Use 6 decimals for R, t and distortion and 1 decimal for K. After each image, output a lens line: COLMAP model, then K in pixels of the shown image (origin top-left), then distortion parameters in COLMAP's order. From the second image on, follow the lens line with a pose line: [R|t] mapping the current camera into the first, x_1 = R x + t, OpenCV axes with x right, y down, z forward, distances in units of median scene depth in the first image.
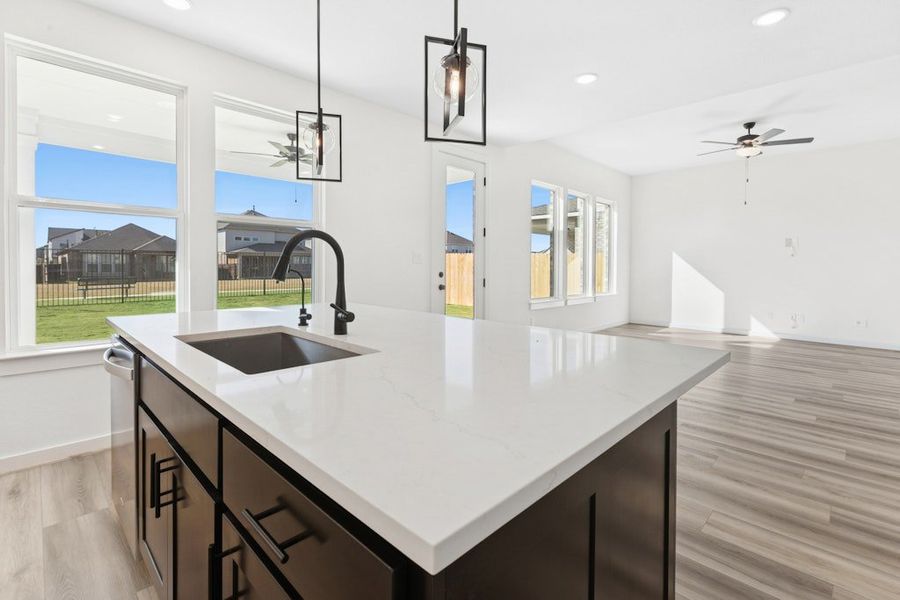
lens RADIAL K [[415.2, 0, 451.1], [0, 415.2, 267.5], [0, 0, 1]] dist [0.001165, 0.000210]
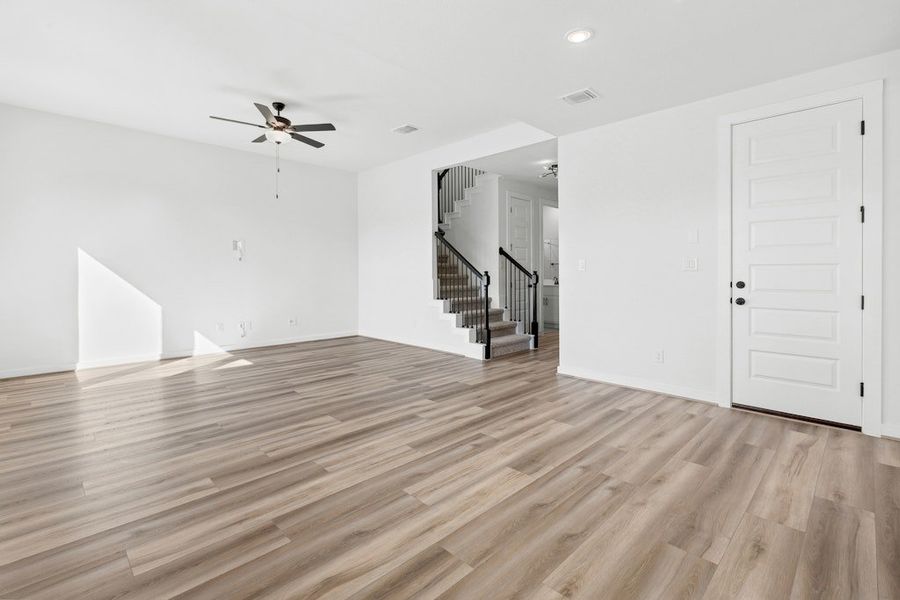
lens RADIAL K [[423.4, 0, 452.6], [0, 423.4, 281.6], [0, 0, 1]] dist [0.001346, -0.000030]
pose [[0.000324, -0.033932, 0.999424, -0.086557], [0.006458, 0.999403, 0.033929, -0.005755], [-0.999979, 0.006443, 0.000543, 0.368722]]
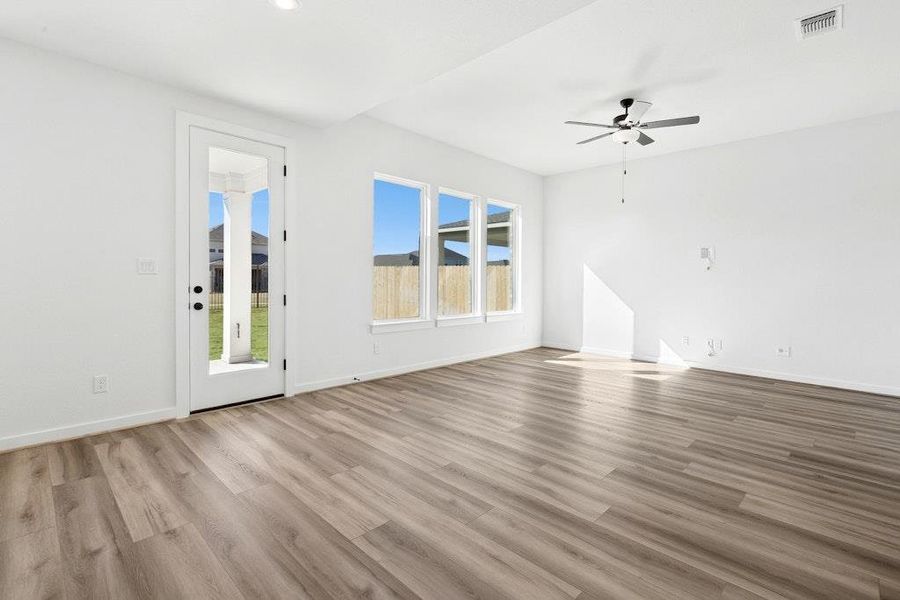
lens RADIAL K [[423.4, 0, 452.6], [0, 423.4, 281.6], [0, 0, 1]] dist [0.001346, -0.000030]
pose [[0.999988, 0.004518, 0.001821, 0.221325], [-0.004517, 0.999990, -0.000712, 0.000459], [-0.001824, 0.000704, 0.999998, 0.111145]]
